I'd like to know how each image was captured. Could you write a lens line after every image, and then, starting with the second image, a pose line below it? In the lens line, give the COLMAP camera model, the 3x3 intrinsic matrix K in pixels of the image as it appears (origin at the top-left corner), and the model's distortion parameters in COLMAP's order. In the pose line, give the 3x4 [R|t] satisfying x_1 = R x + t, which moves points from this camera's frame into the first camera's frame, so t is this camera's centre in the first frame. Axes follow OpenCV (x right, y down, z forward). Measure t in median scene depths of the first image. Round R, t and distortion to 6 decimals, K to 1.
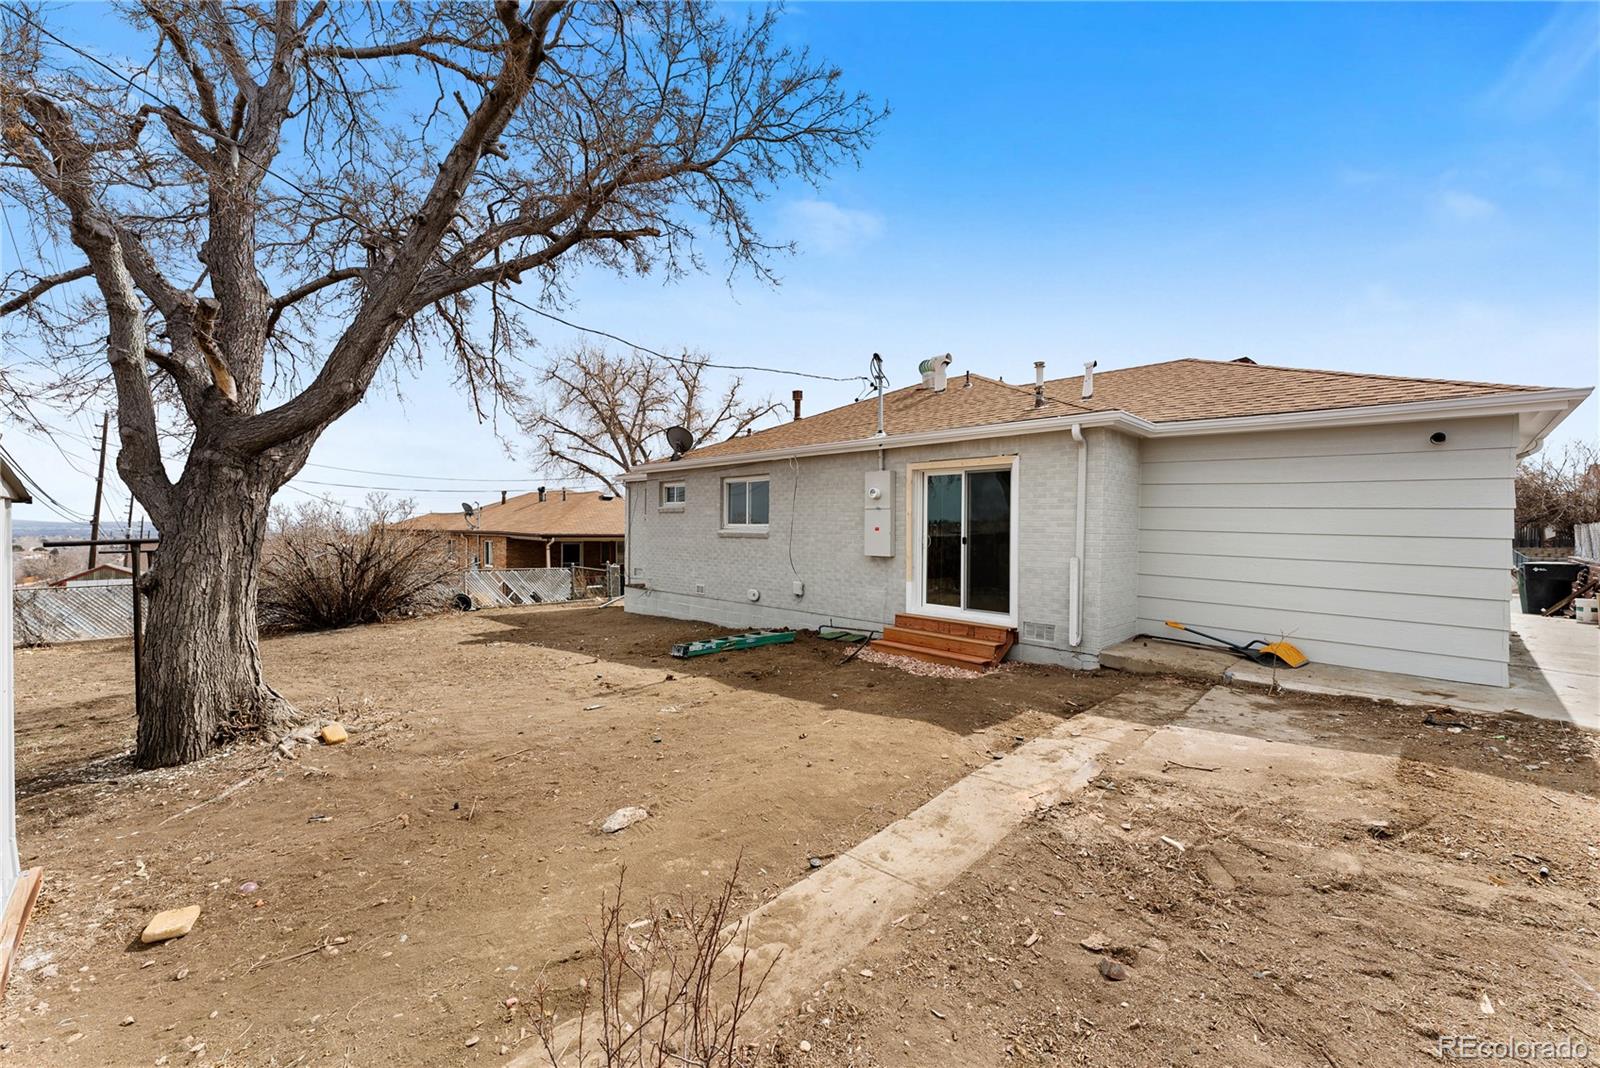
lens RADIAL K [[641.4, 0, 795.3], [0, 641.4, 528.7], [0, 0, 1]] dist [-0.001841, -0.000111]
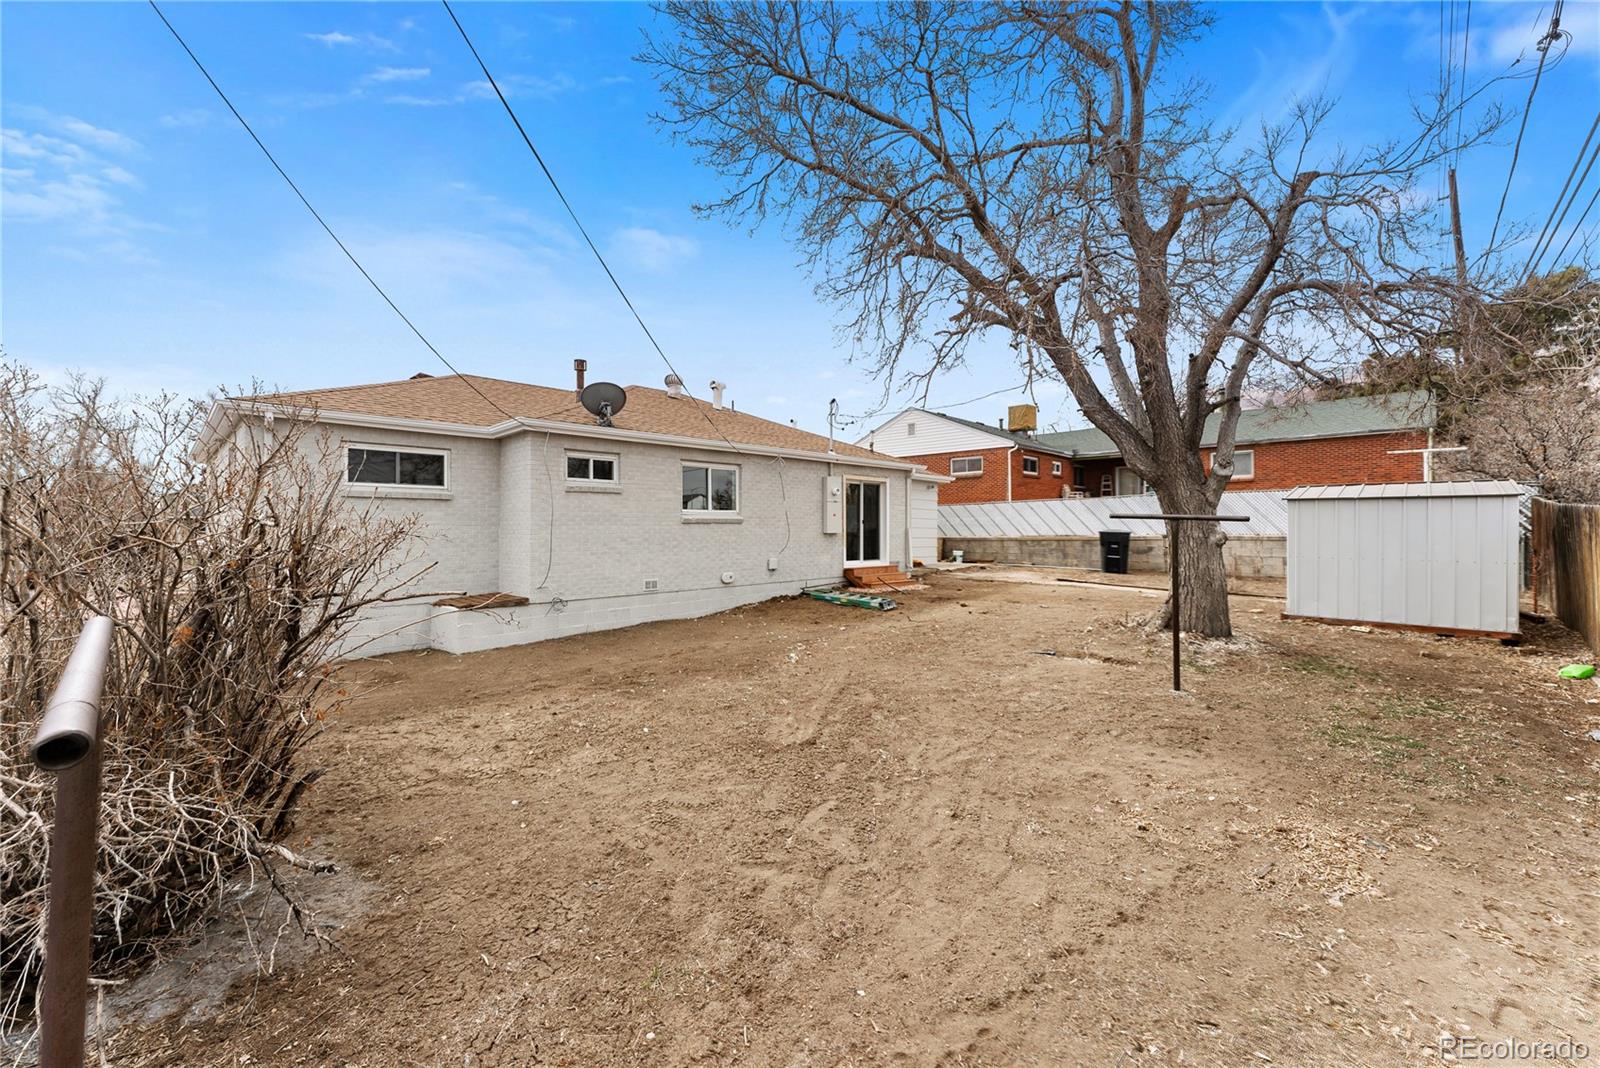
lens RADIAL K [[641.4, 0, 795.3], [0, 641.4, 528.7], [0, 0, 1]] dist [-0.001841, -0.000111]
pose [[-0.014775, -0.009708, 0.999844, -1.420471], [0.008456, 0.999916, 0.009834, 0.017517], [-0.999855, 0.008600, -0.014691, 1.148912]]
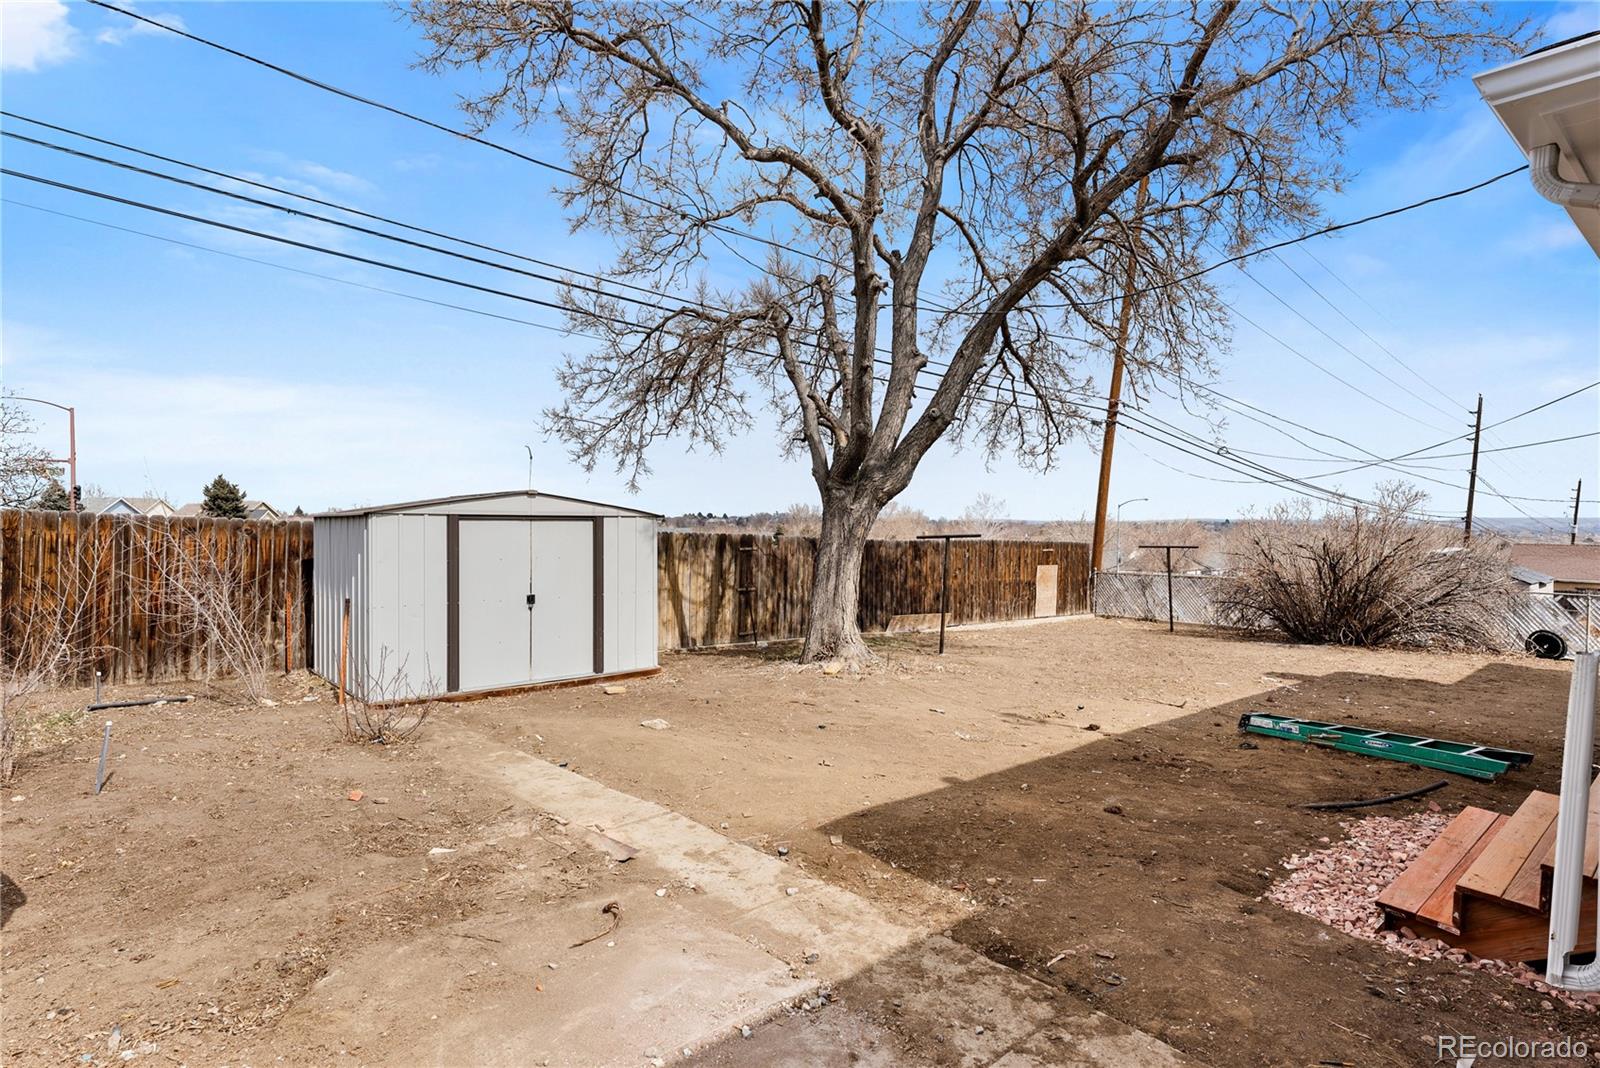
lens RADIAL K [[830.9, 0, 800.0], [0, 830.9, 534.0], [0, 0, 1]] dist [0.000264, 0.000059]
pose [[-0.063170, 0.012915, -0.997919, 0.637548], [-0.002348, 0.999912, 0.013089, -0.006531], [0.998000, 0.003170, -0.063134, 0.567512]]
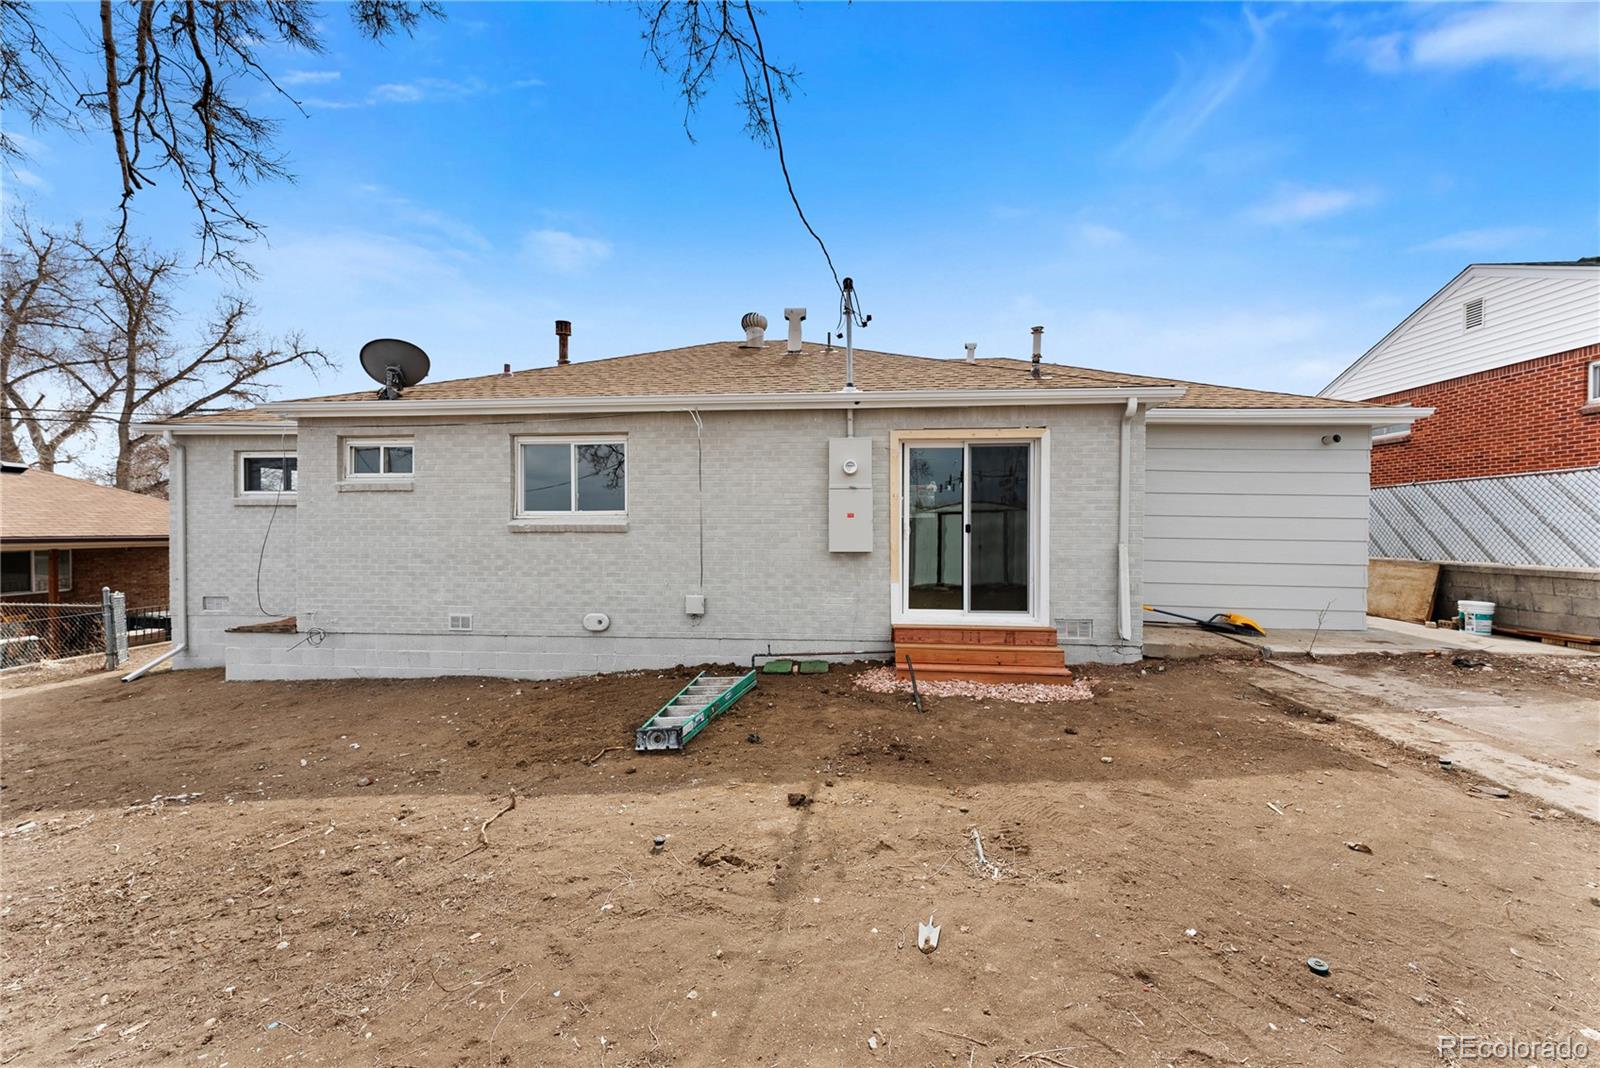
lens RADIAL K [[646.3, 0, 800.0], [0, 646.3, 534.0], [0, 0, 1]] dist [-0.001303, -0.000245]
pose [[0.757350, -0.017719, 0.652769, -0.418951], [0.009721, 0.999827, 0.015861, 0.009805], [-0.652937, -0.005667, 0.757391, 0.484915]]
